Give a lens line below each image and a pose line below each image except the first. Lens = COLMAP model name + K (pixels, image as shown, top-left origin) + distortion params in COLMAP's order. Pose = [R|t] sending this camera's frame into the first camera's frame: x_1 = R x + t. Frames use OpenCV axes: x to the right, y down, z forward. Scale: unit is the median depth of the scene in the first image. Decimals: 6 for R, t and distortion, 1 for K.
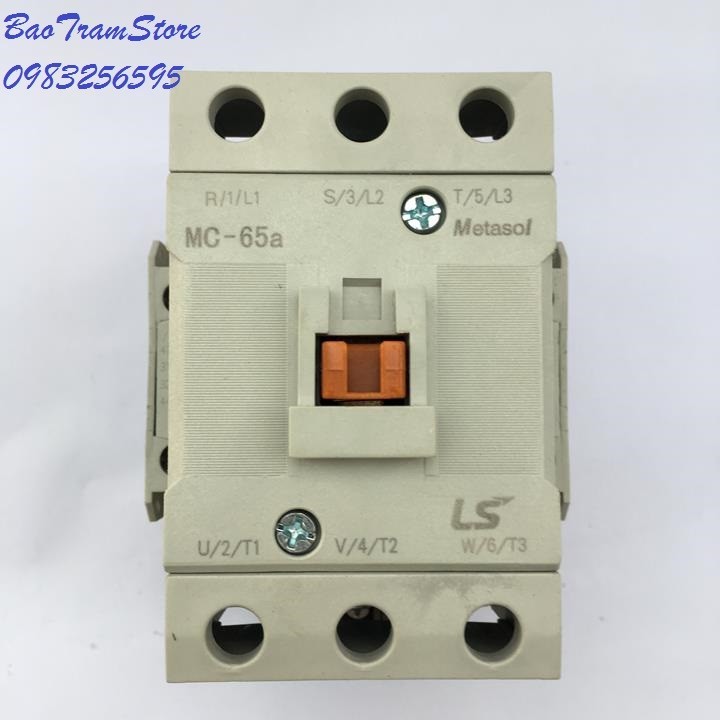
lens RADIAL K [[849.8, 0, 360.0], [0, 849.8, 360.0], [0, 0, 1]] dist [0.031106, 0.036174]
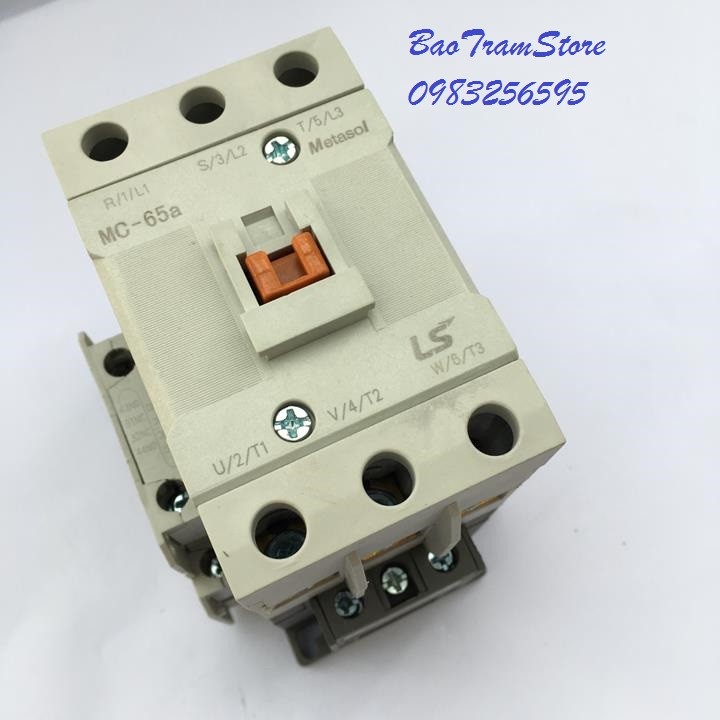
lens RADIAL K [[849.8, 0, 360.0], [0, 849.8, 360.0], [0, 0, 1]] dist [0.031106, 0.036174]
pose [[0.902992, -0.404528, 0.144781, -0.120952], [0.428821, 0.869536, -0.244988, 0.432761], [-0.026788, 0.283308, 0.958655, -0.071730]]
